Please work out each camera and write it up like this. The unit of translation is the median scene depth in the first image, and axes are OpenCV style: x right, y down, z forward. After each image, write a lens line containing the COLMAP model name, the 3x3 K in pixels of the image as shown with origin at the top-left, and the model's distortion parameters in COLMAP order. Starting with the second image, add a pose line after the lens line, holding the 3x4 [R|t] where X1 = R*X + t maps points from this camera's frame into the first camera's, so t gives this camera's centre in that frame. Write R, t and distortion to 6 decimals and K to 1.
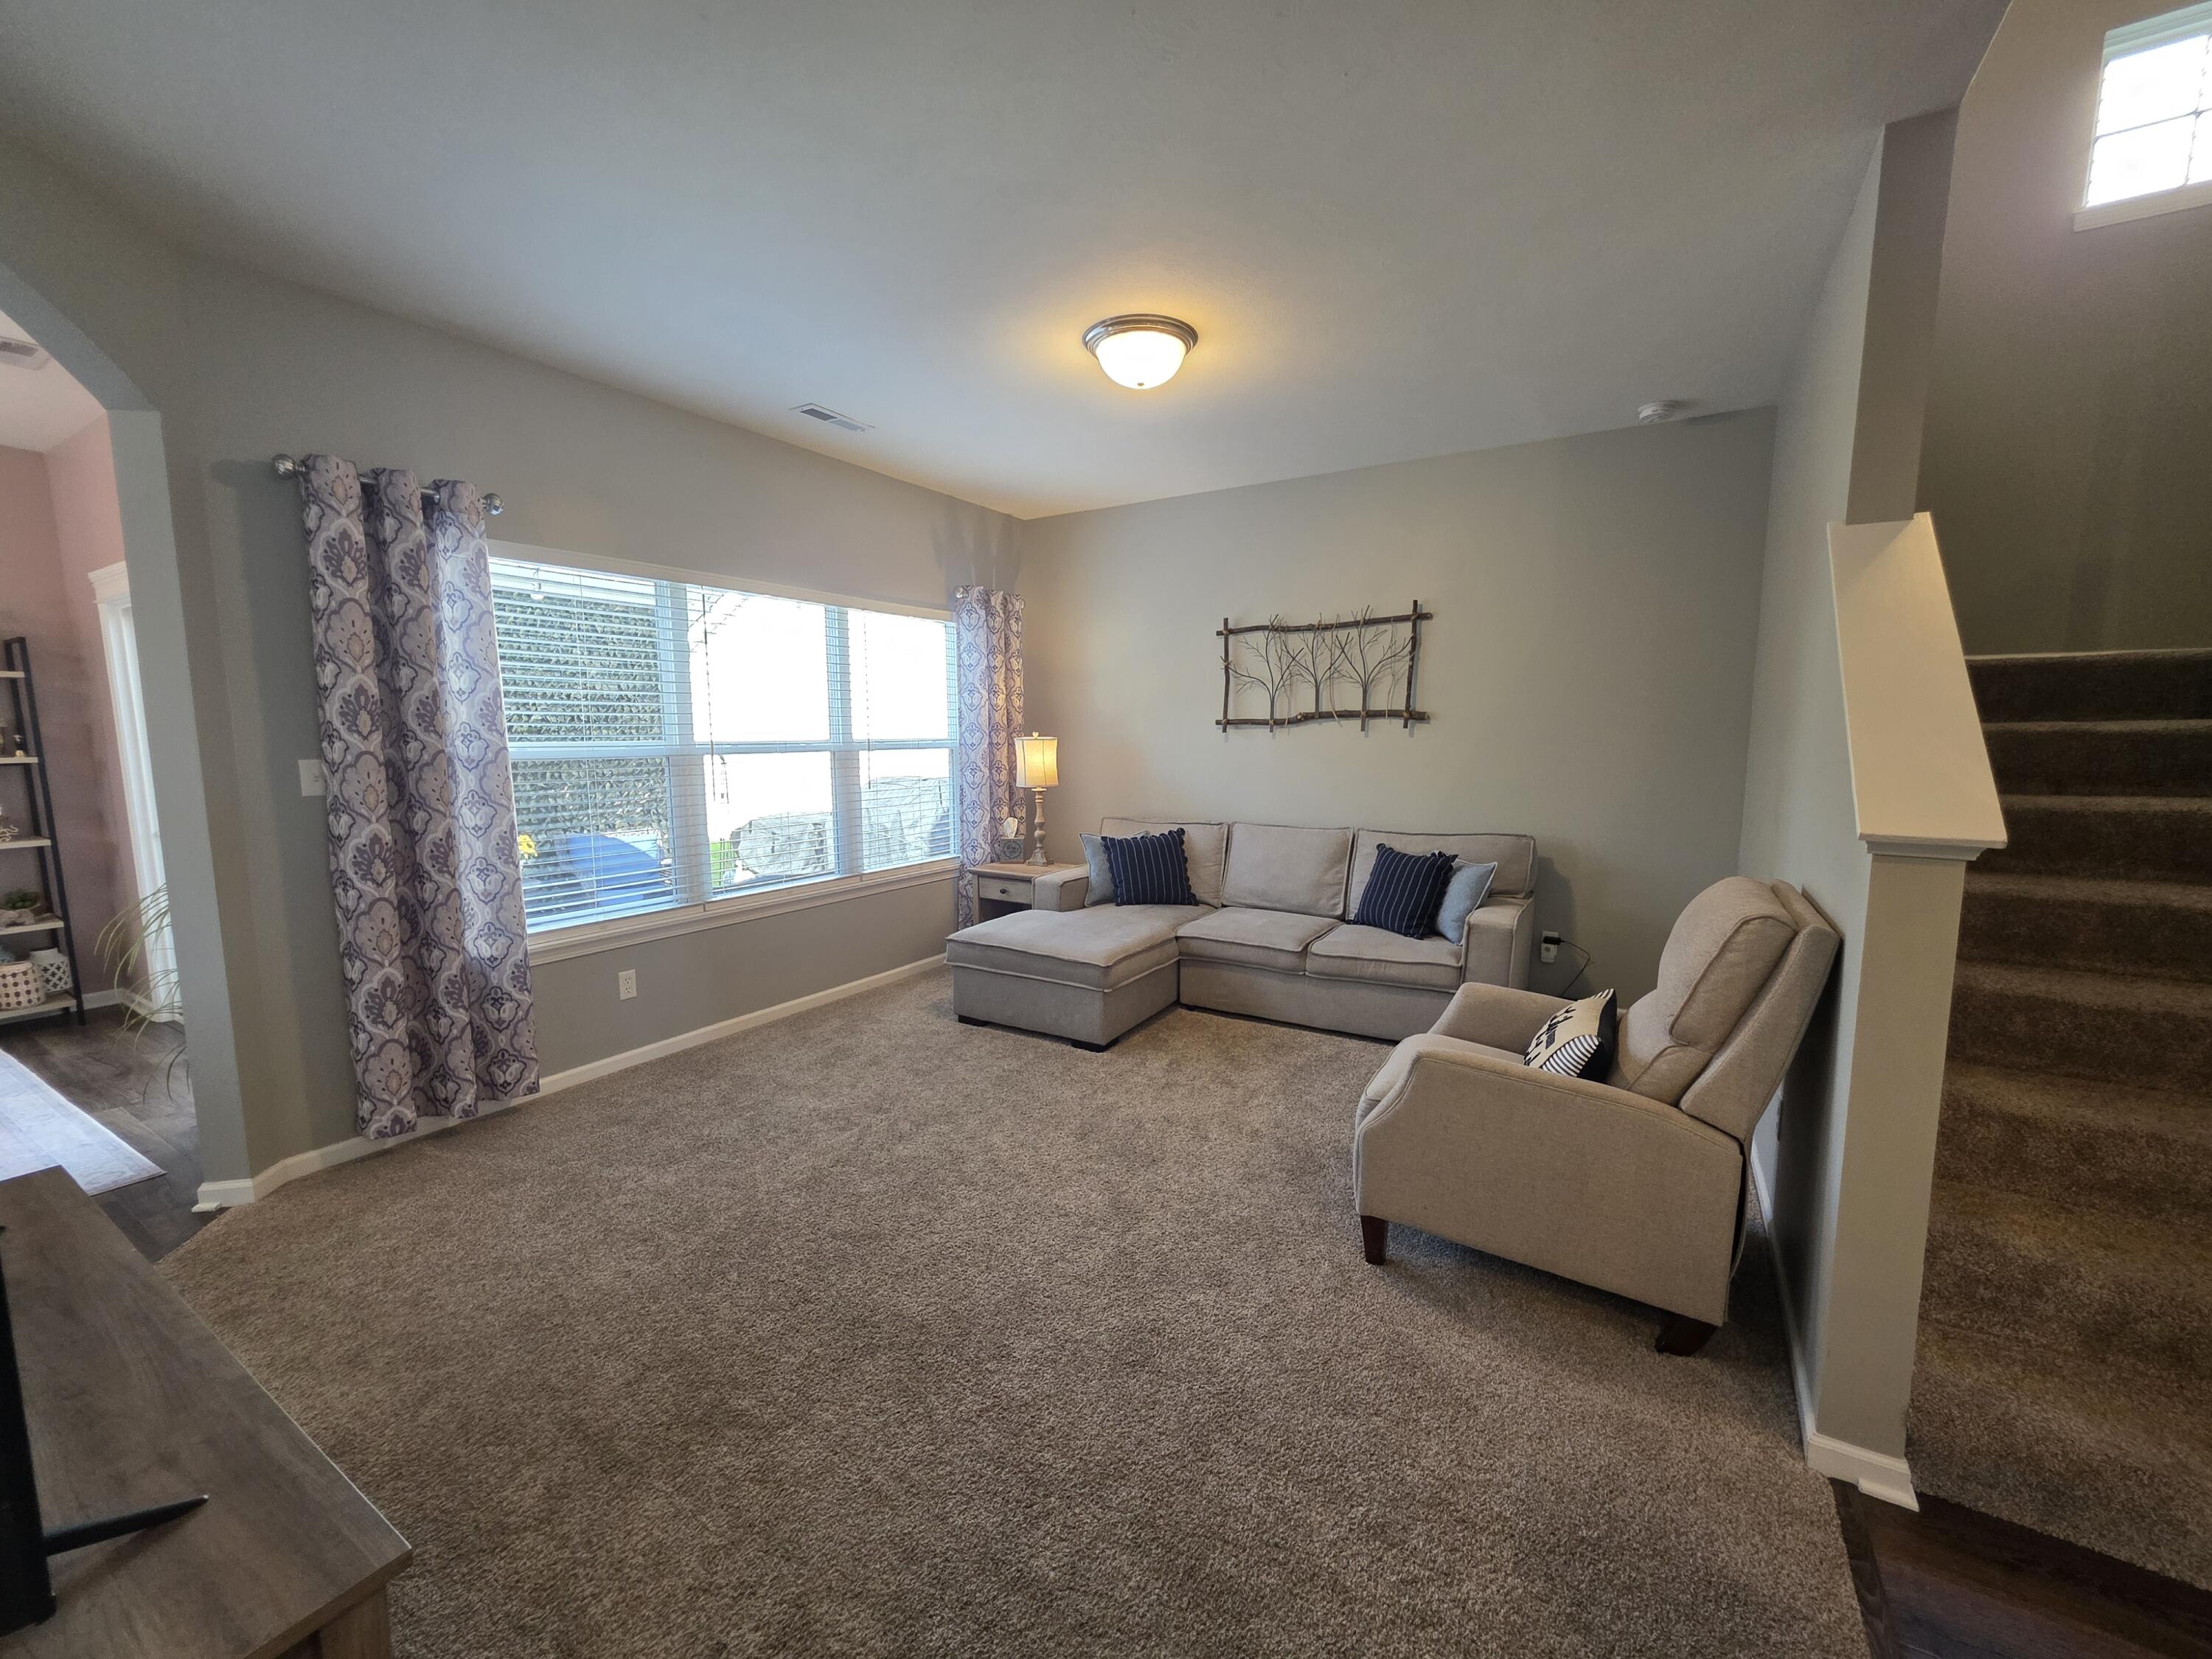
lens RADIAL K [[886.3, 0, 1109.0], [0, 886.3, 837.9], [0, 0, 1]] dist [-0.000157, 0.000888]
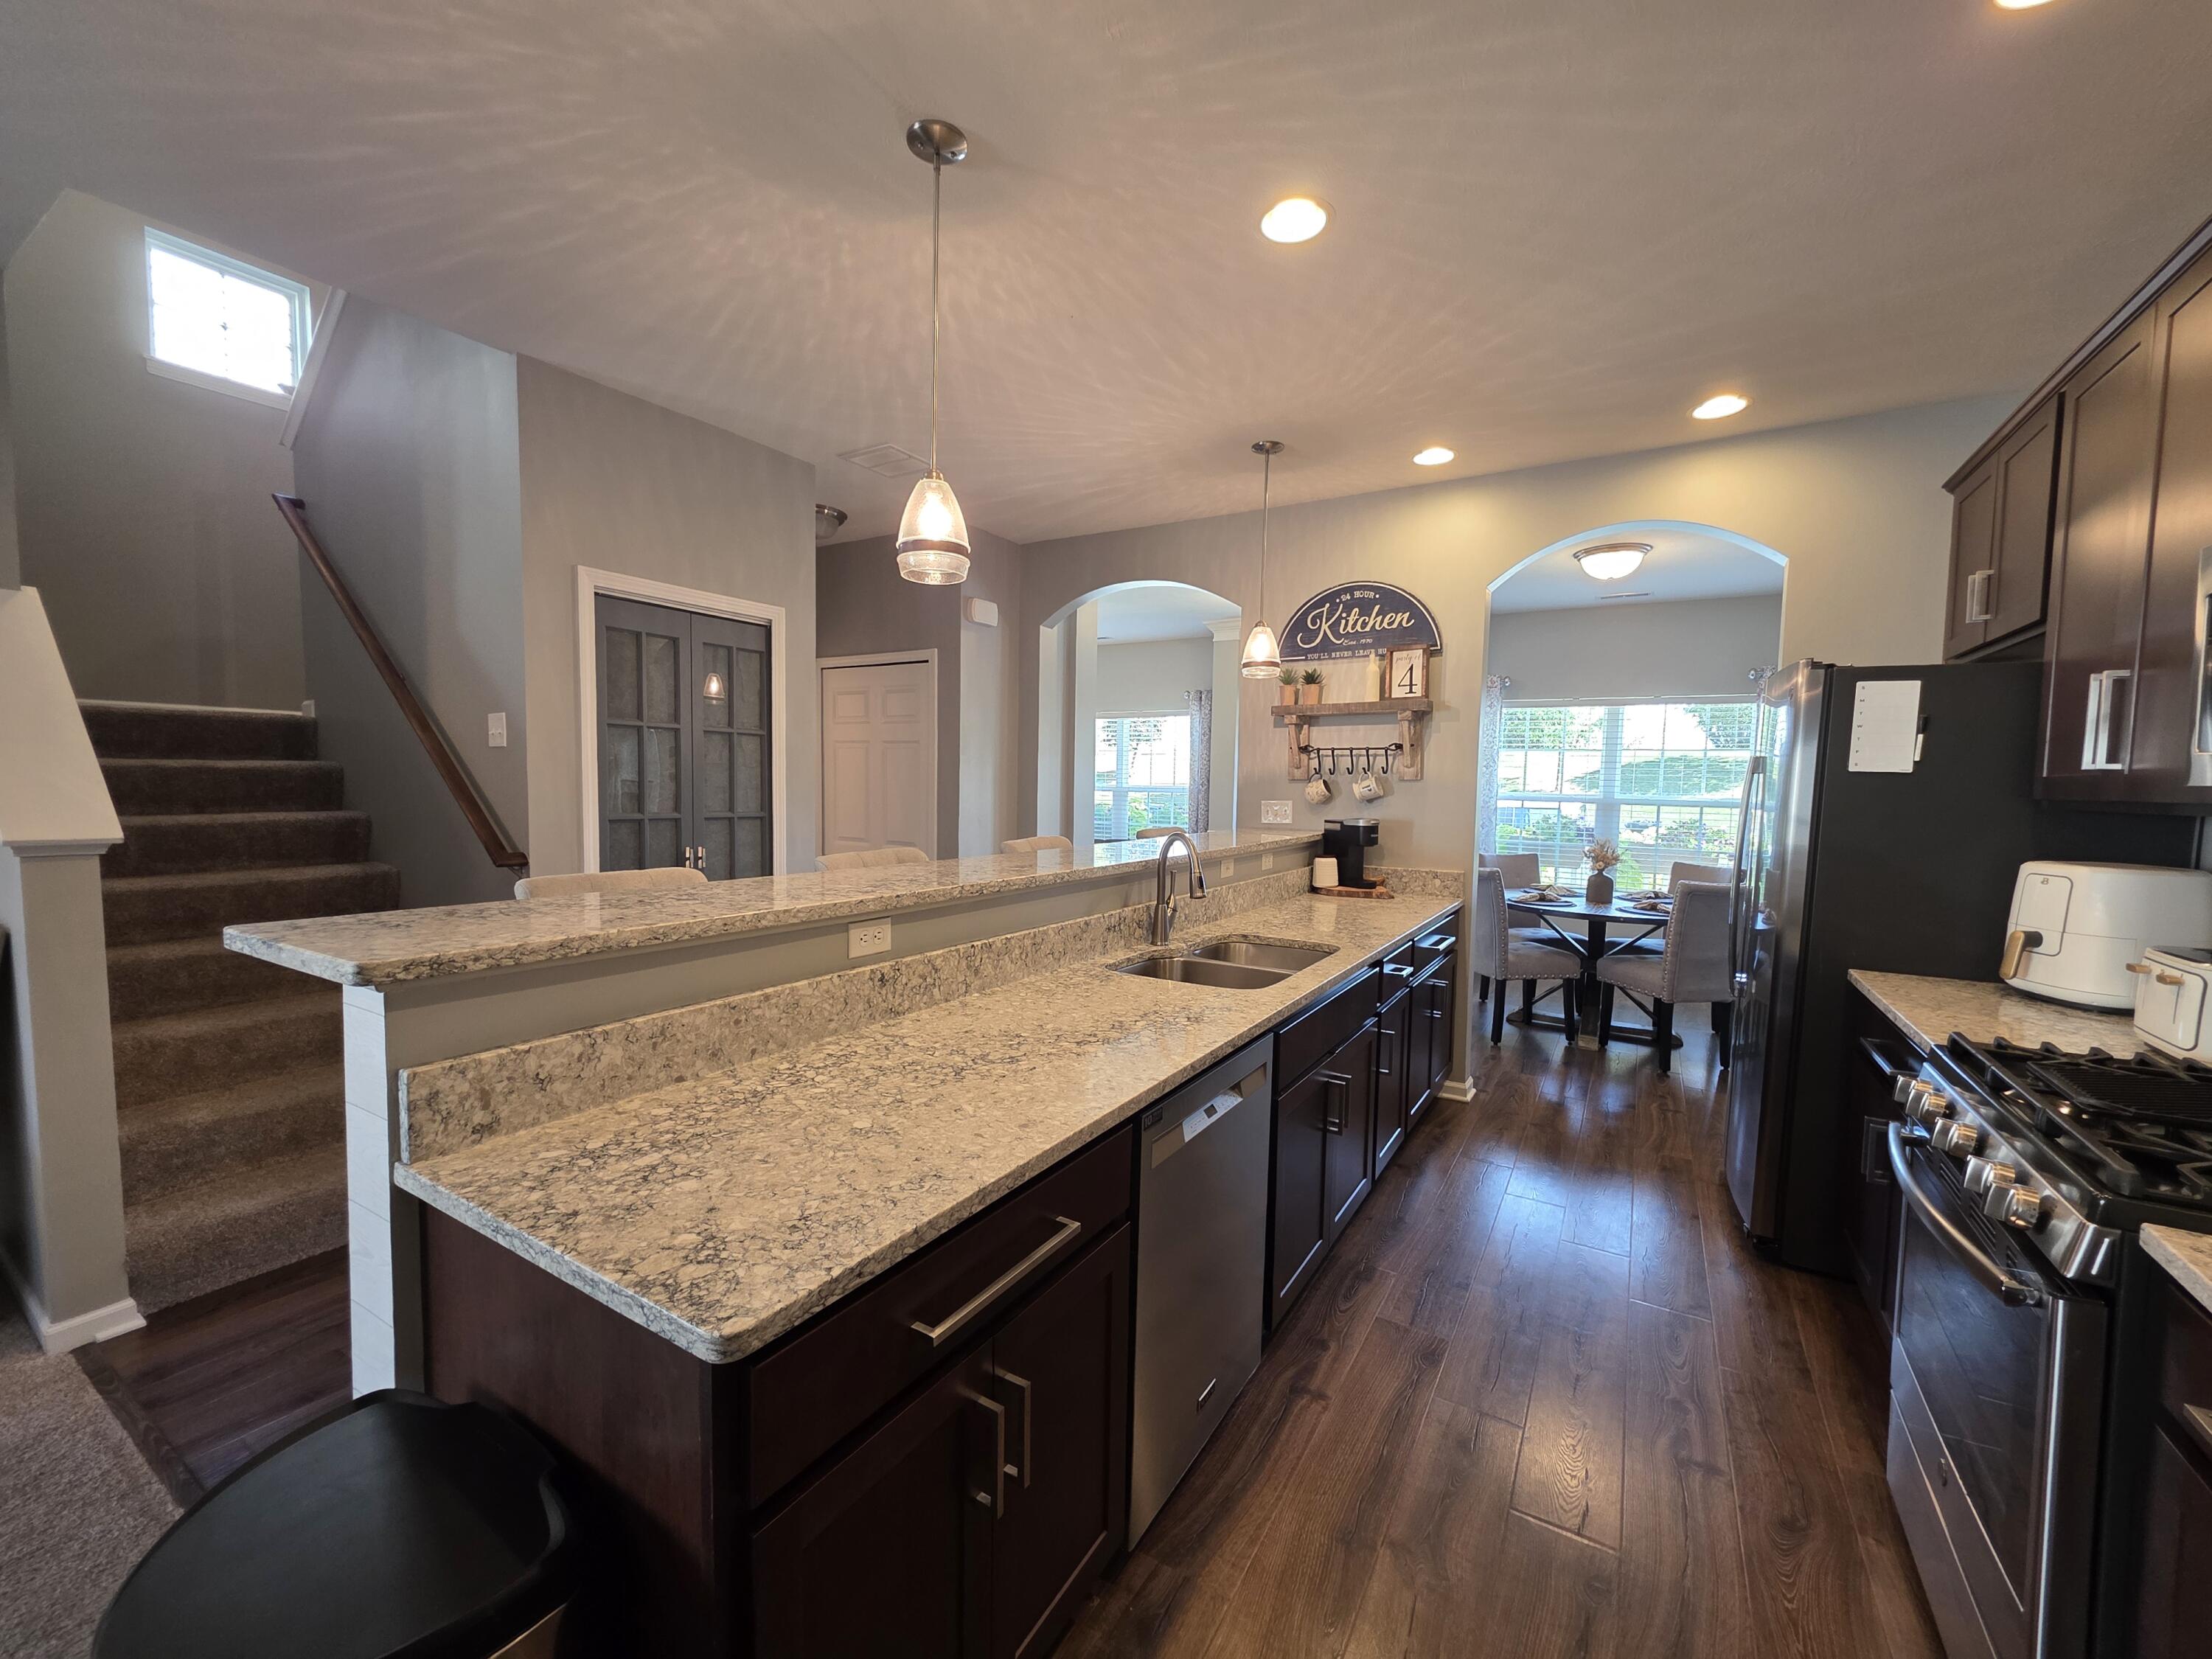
lens RADIAL K [[886.3, 0, 1109.0], [0, 886.3, 837.9], [0, 0, 1]] dist [-0.000157, 0.000888]
pose [[-0.001076, -0.064492, 0.997918, -0.329218], [0.105771, 0.992313, 0.064243, 0.056498], [-0.994390, 0.105620, 0.005754, -0.452050]]
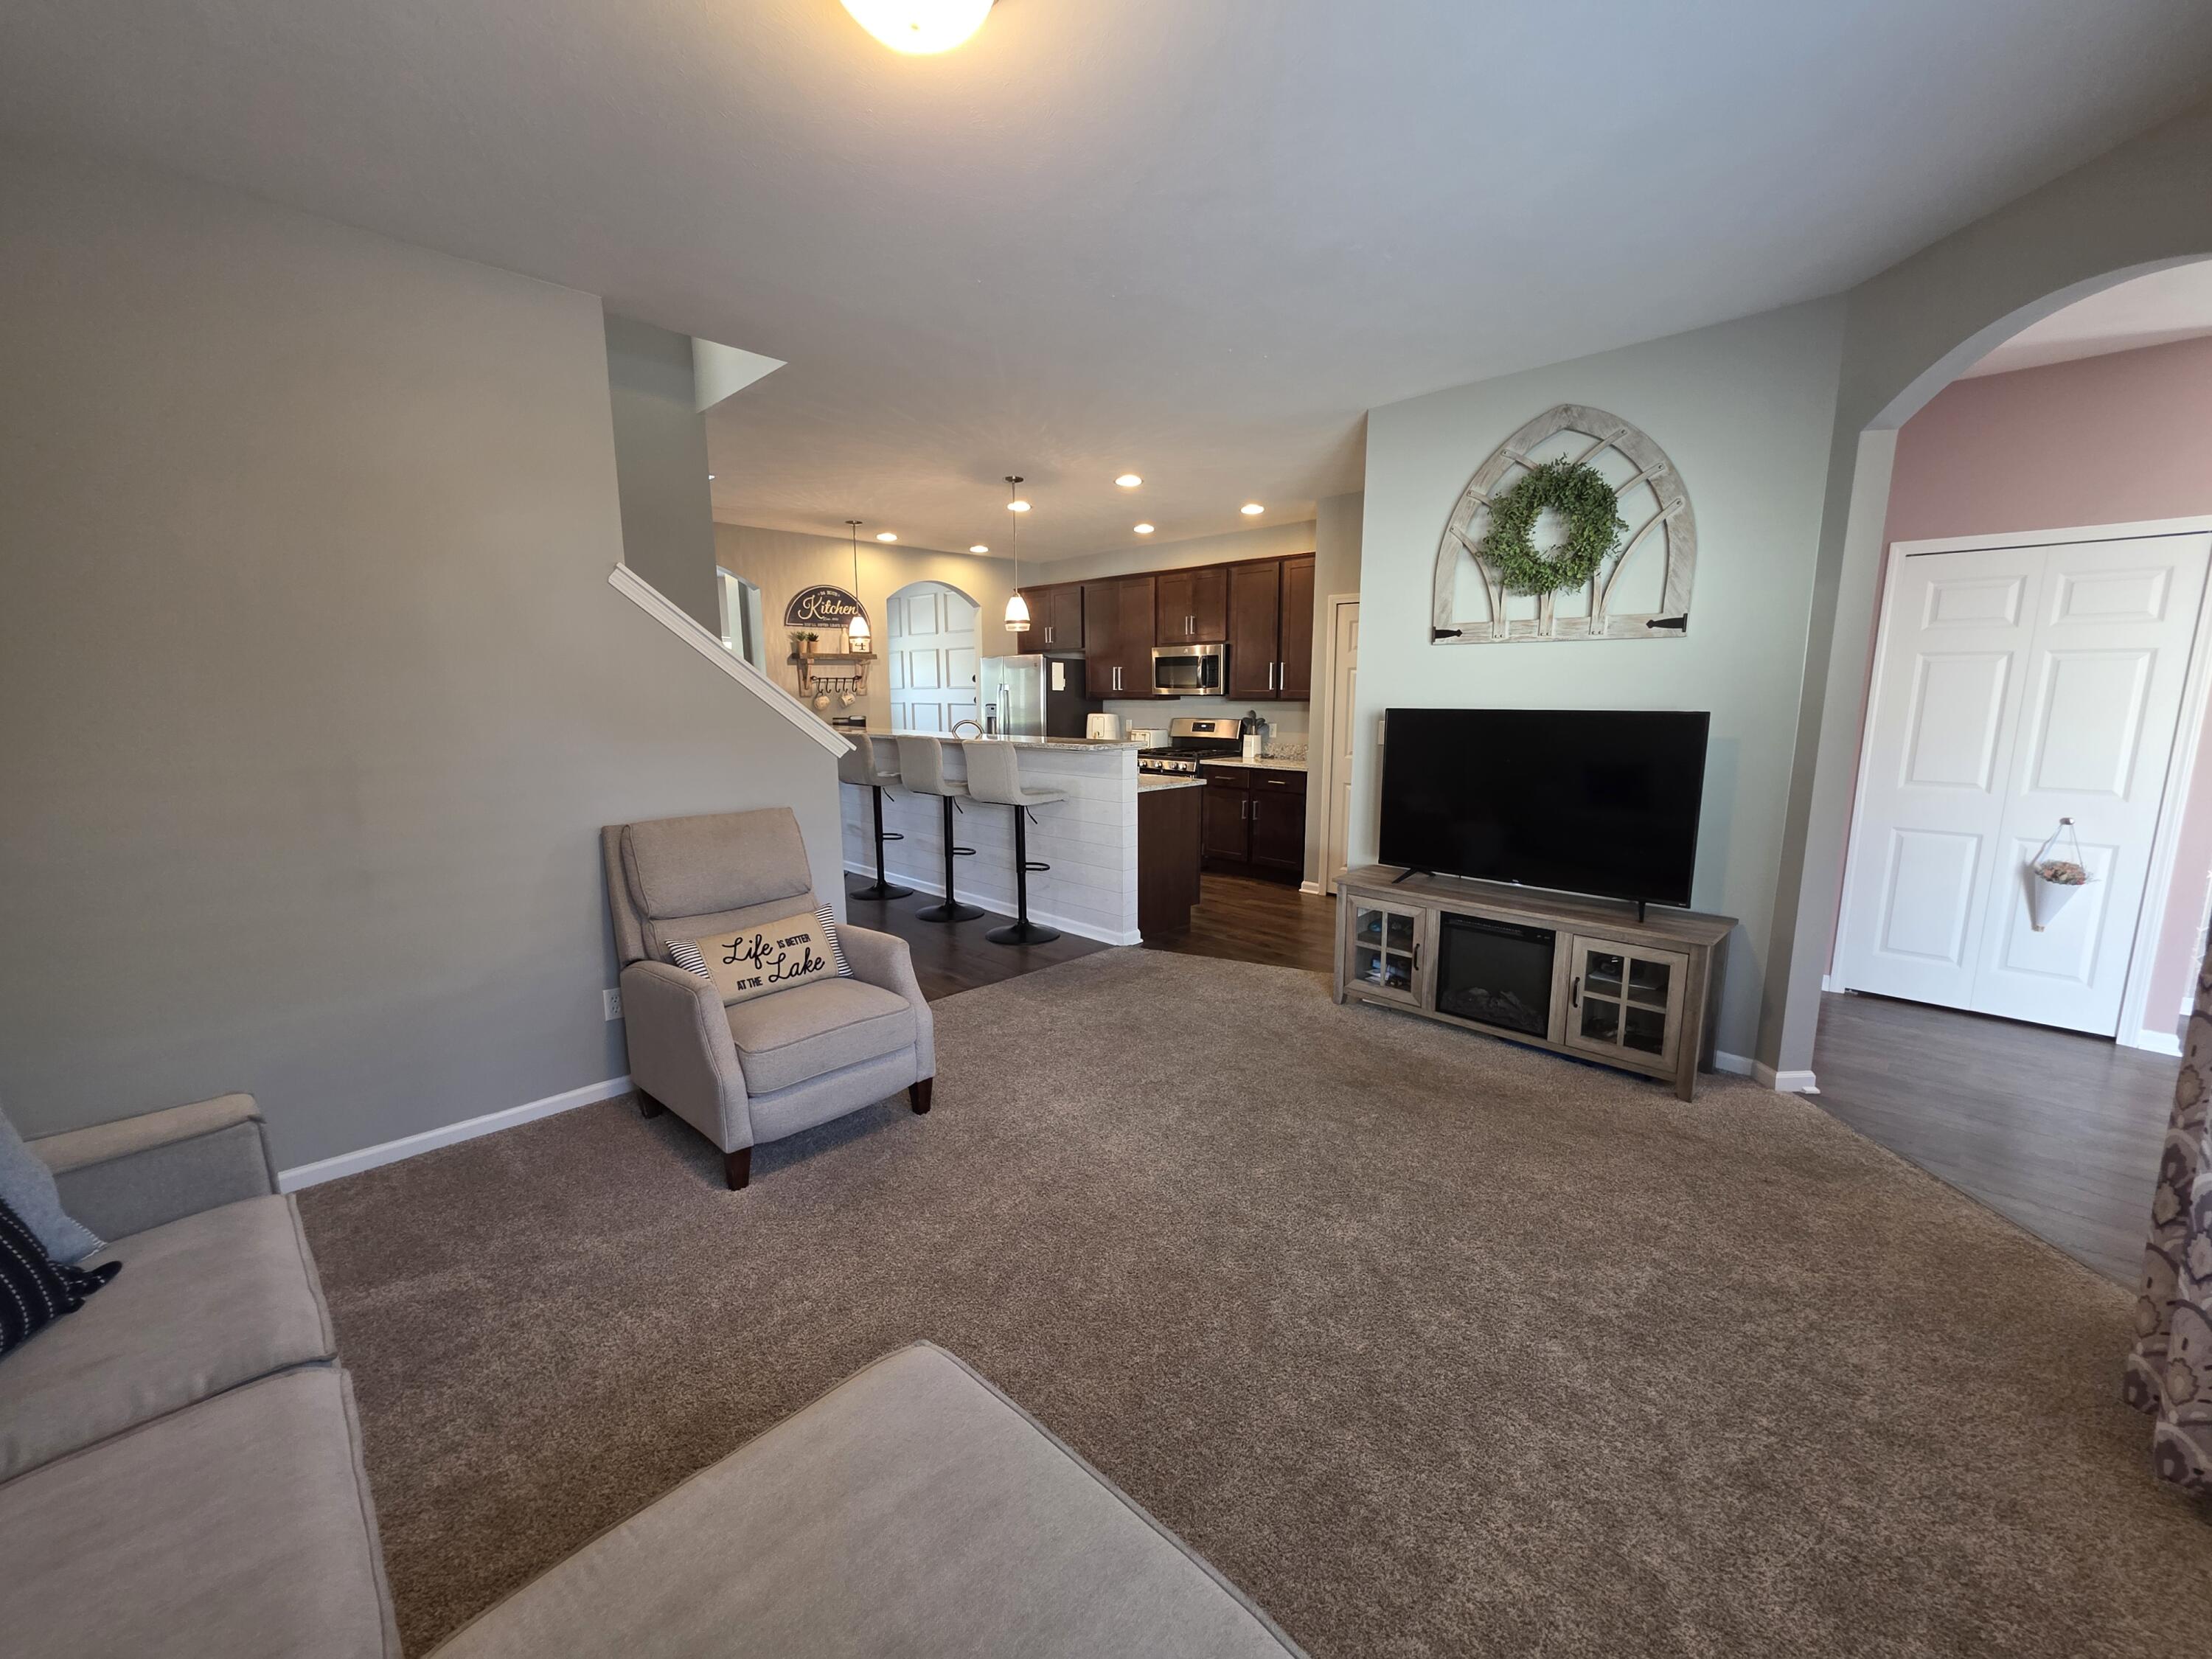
lens RADIAL K [[885.9, 0, 1107.4], [0, 885.9, 837.2], [0, 0, 1]] dist [0.002446, 0.000407]
pose [[-0.972149, -0.035012, 0.231734, -0.298043], [0.032326, 0.959296, 0.280546, -0.317611], [-0.232123, 0.280224, -0.931447, 2.332517]]
